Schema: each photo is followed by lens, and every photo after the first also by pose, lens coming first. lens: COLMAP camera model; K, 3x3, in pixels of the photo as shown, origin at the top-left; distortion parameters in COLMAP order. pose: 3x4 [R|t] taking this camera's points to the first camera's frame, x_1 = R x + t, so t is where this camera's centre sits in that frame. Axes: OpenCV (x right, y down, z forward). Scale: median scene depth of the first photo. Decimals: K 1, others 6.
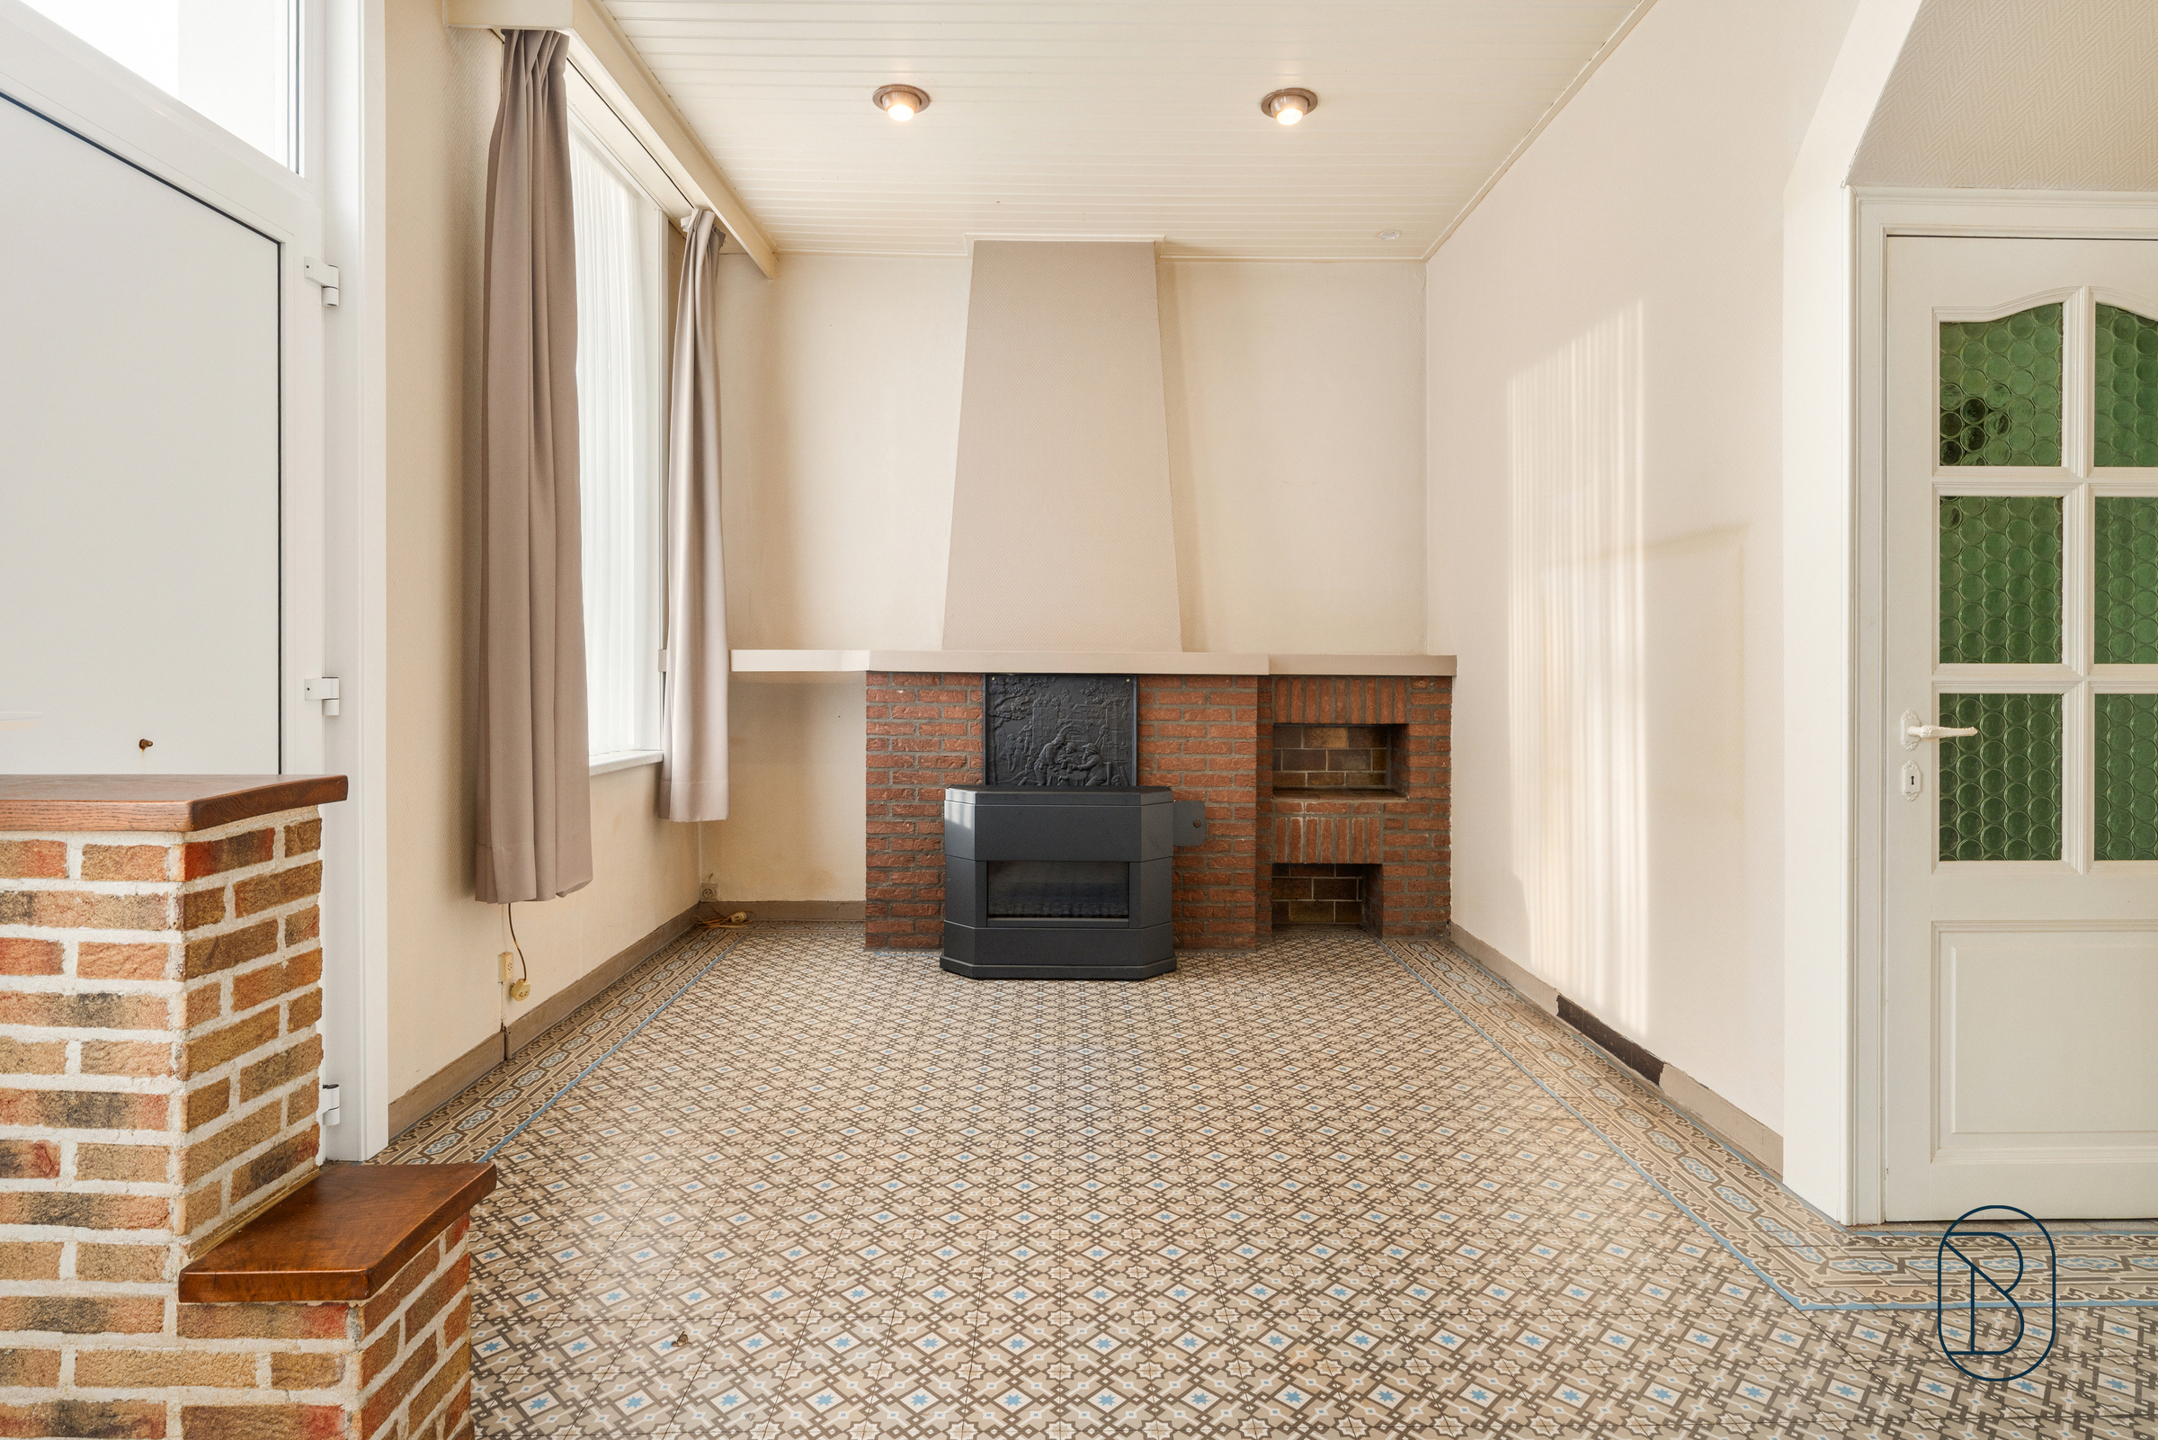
lens RADIAL K [[1132.1, 0, 1086.2], [0, 1132.1, 662.1], [0, 0, 1]] dist [0.000950, 0.000515]
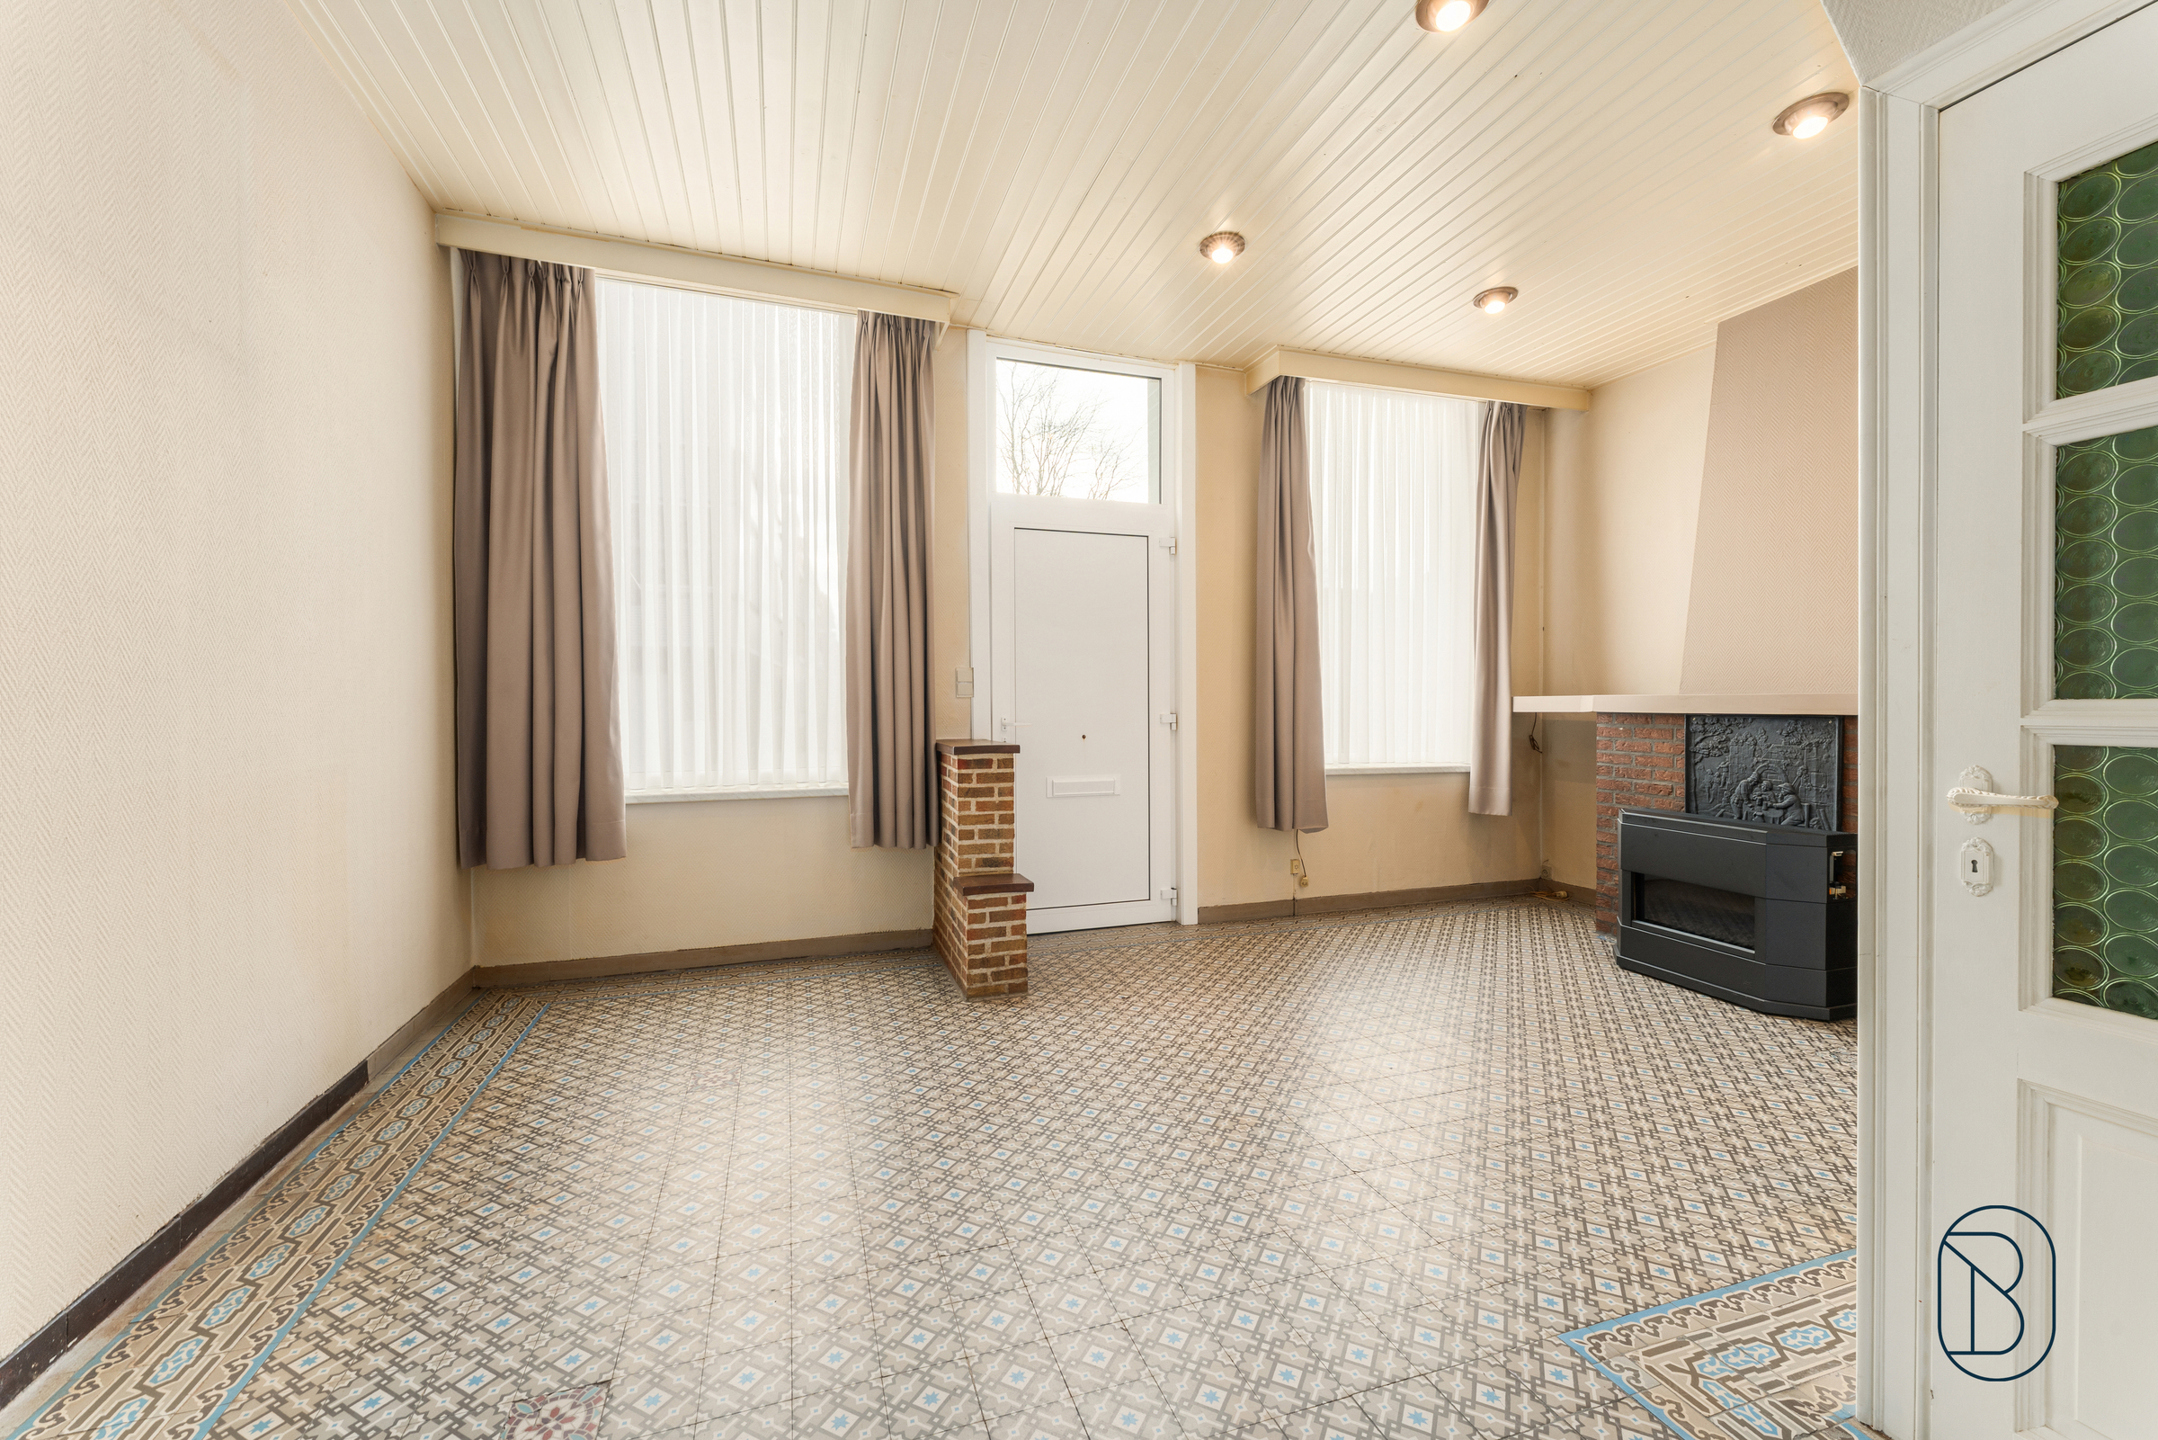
lens RADIAL K [[856.6, 0, 1073.6], [0, 856.6, 716.4], [0, 0, 1]] dist [0.000750, 0.000106]
pose [[0.301071, 0.006414, -0.953580, 1.220736], [0.004952, 0.999953, 0.008290, 0.004834], [0.953589, -0.007218, 0.301025, 0.353192]]
